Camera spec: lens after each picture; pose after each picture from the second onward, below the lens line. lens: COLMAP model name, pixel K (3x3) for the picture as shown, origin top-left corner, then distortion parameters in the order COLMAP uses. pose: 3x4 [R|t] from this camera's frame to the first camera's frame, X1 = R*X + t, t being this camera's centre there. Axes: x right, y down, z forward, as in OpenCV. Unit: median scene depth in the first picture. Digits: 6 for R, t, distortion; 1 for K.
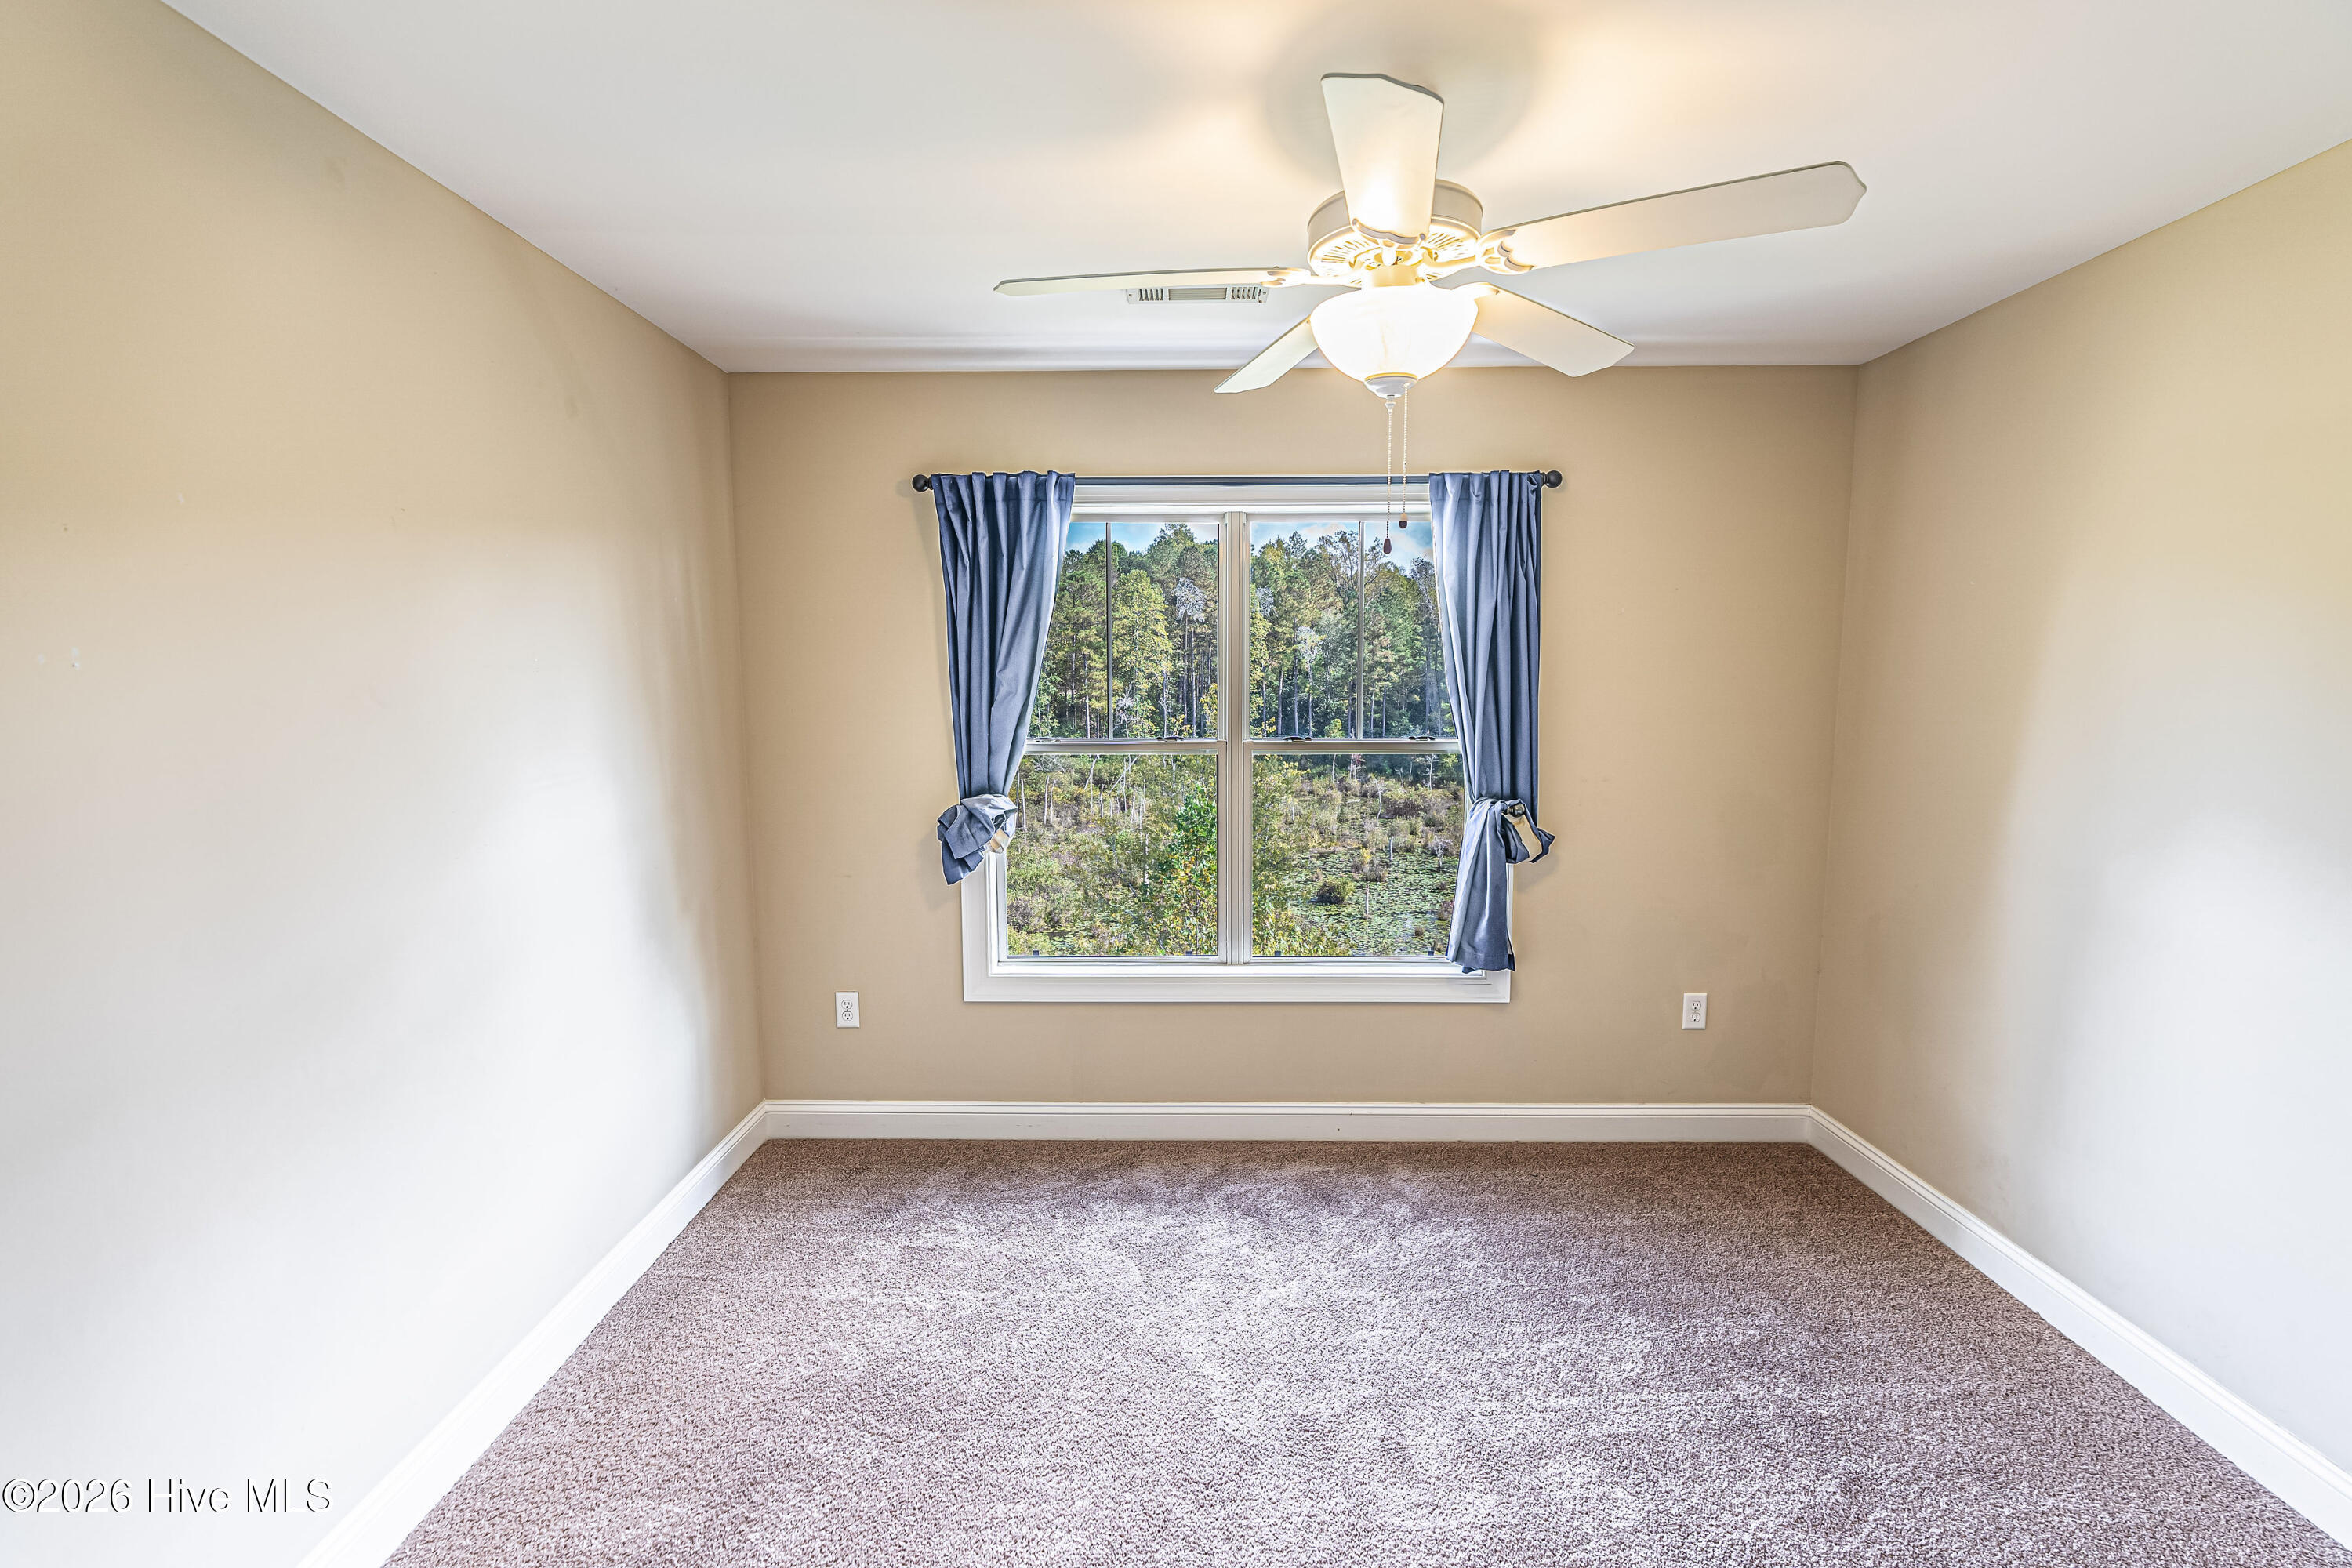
lens RADIAL K [[1061.2, 0, 1199.9], [0, 1061.2, 804.0], [0, 0, 1]] dist [-0.003101, 0.002200]
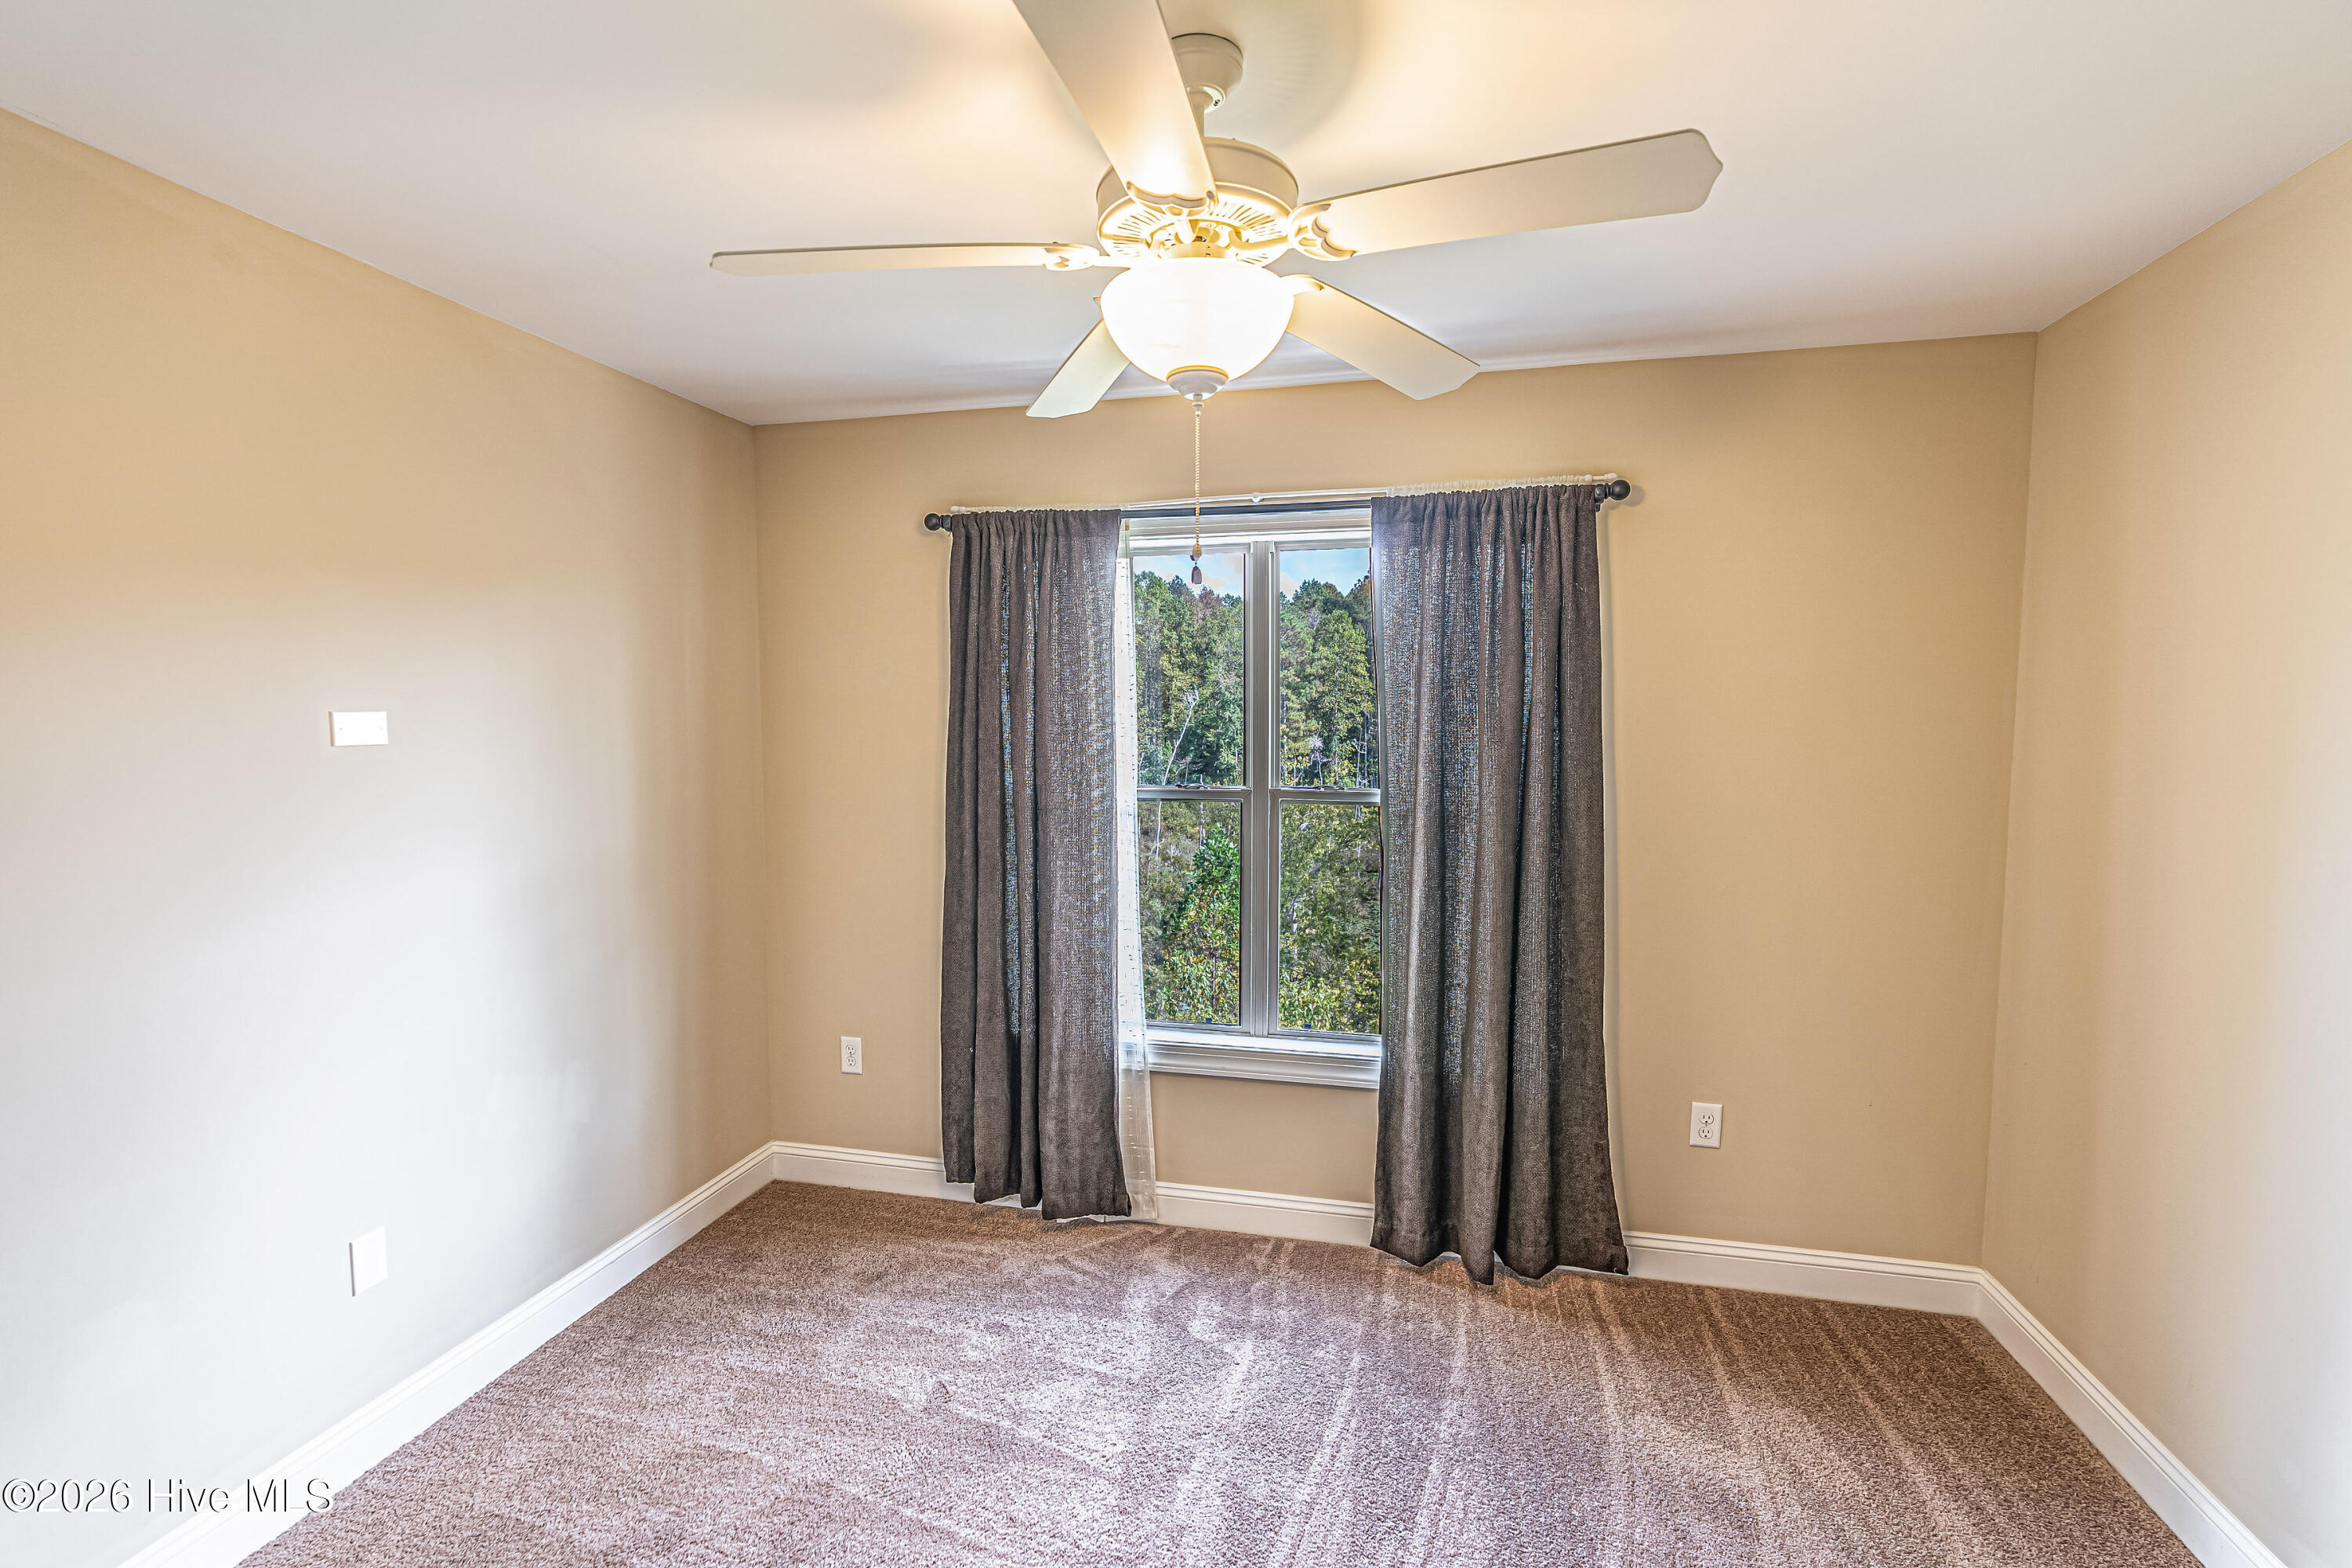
lens RADIAL K [[1061.2, 0, 1179.3], [0, 1061.2, 781.3], [0, 0, 1]] dist [-0.003101, 0.002200]
pose [[0.974336, 0.016815, -0.224471, 0.178900], [-0.030062, 0.997993, -0.055727, -0.012707], [0.223083, 0.061045, 0.972886, 0.097692]]
